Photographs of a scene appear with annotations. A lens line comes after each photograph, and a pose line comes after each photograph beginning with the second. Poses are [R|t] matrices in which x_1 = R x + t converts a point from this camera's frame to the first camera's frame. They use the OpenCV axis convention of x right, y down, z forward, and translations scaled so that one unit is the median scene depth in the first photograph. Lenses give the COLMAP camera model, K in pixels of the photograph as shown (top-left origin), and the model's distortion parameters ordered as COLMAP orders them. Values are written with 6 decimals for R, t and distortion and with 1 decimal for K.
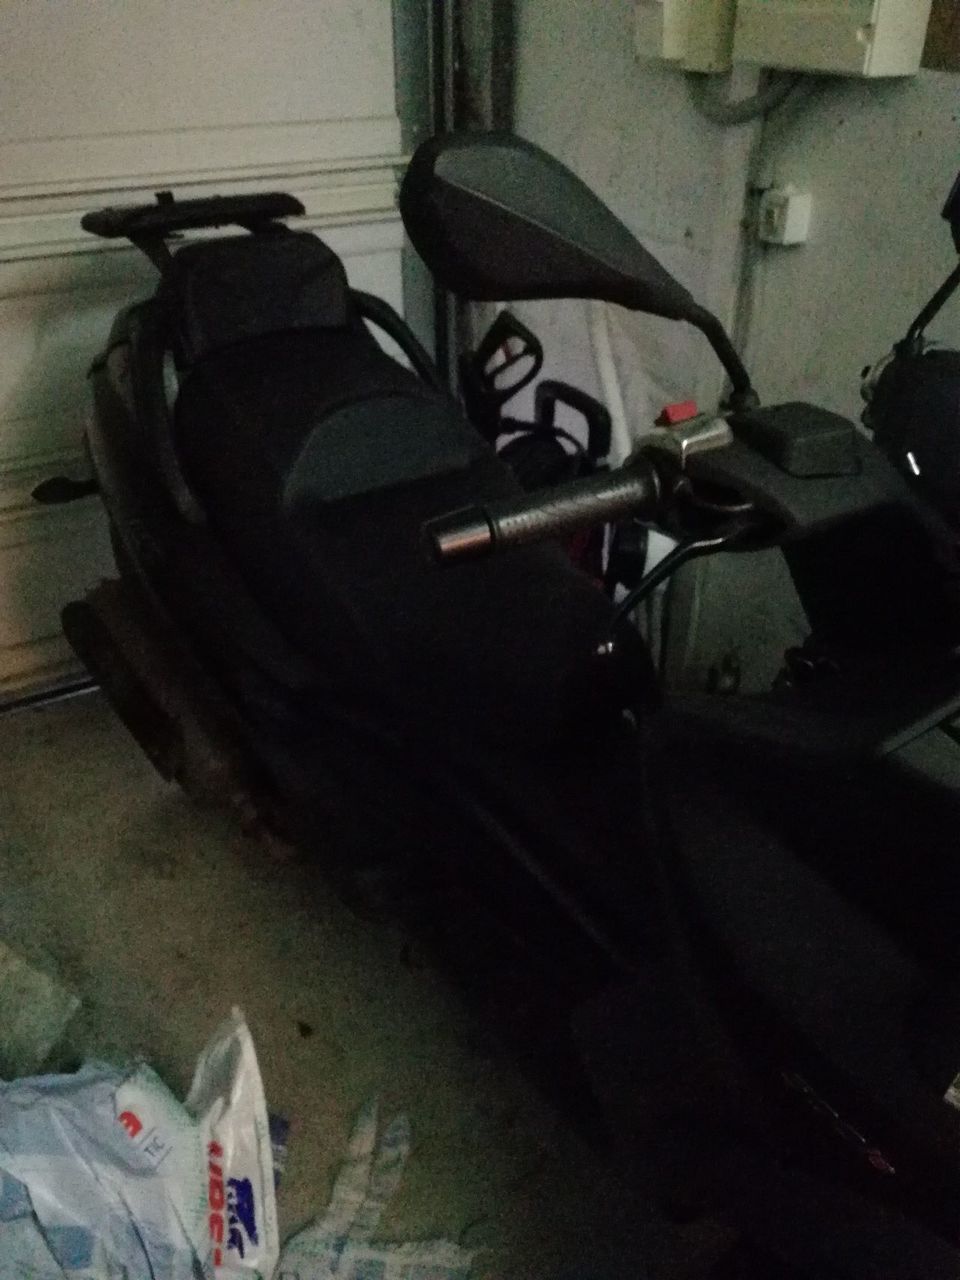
lens RADIAL K [[1064.1, 0, 480.0], [0, 1064.1, 640.0], [0, 0, 1]] dist [0.058999, -0.048942]
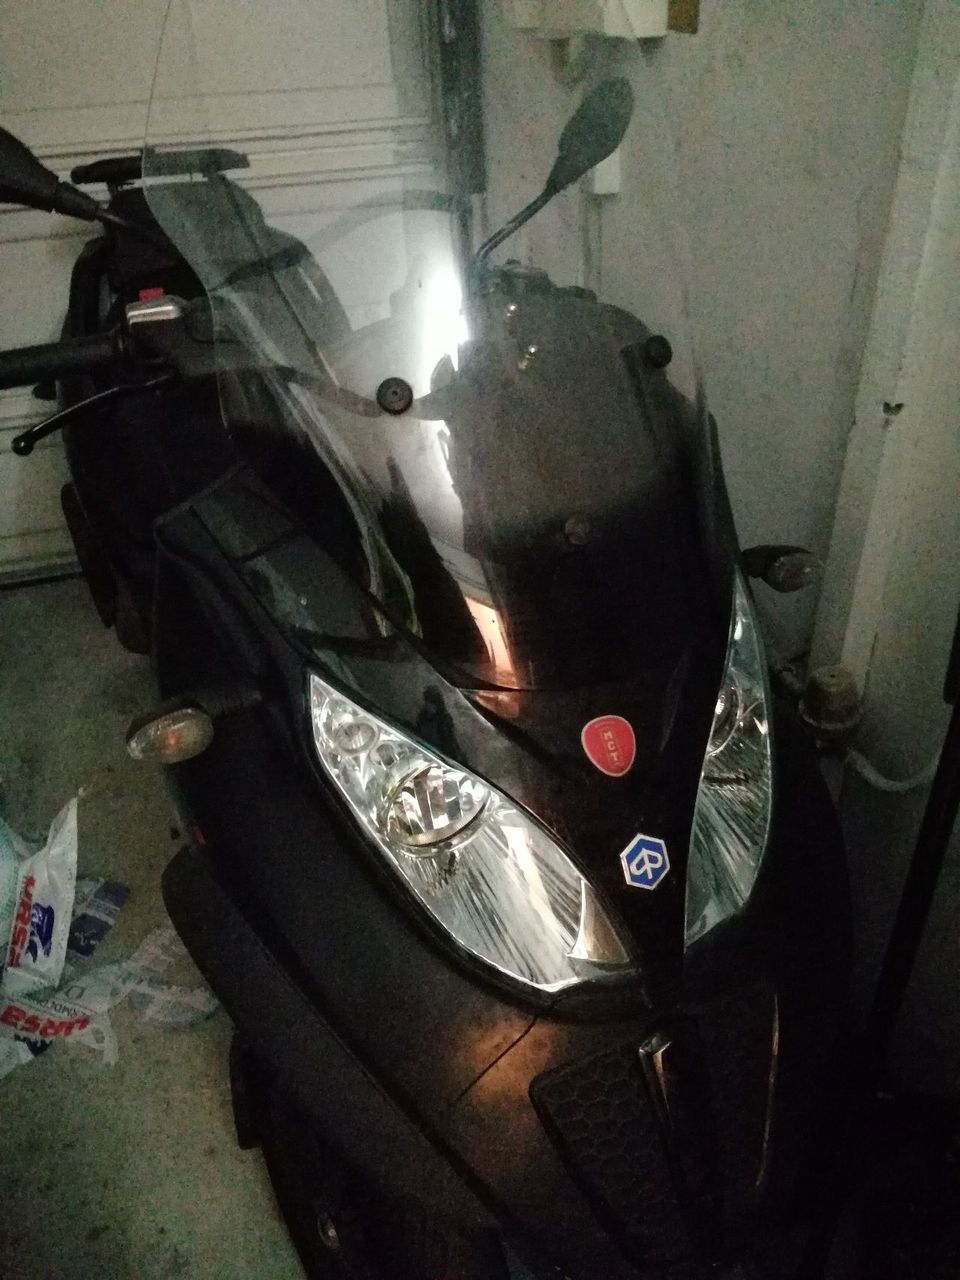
lens RADIAL K [[1064.1, 0, 480.0], [0, 1064.1, 640.0], [0, 0, 1]] dist [0.058999, -0.048942]
pose [[0.967395, 0.100086, -0.232658, 0.538704], [-0.094961, 0.994929, 0.033155, 0.080050], [0.234796, -0.009980, 0.971993, -0.138554]]
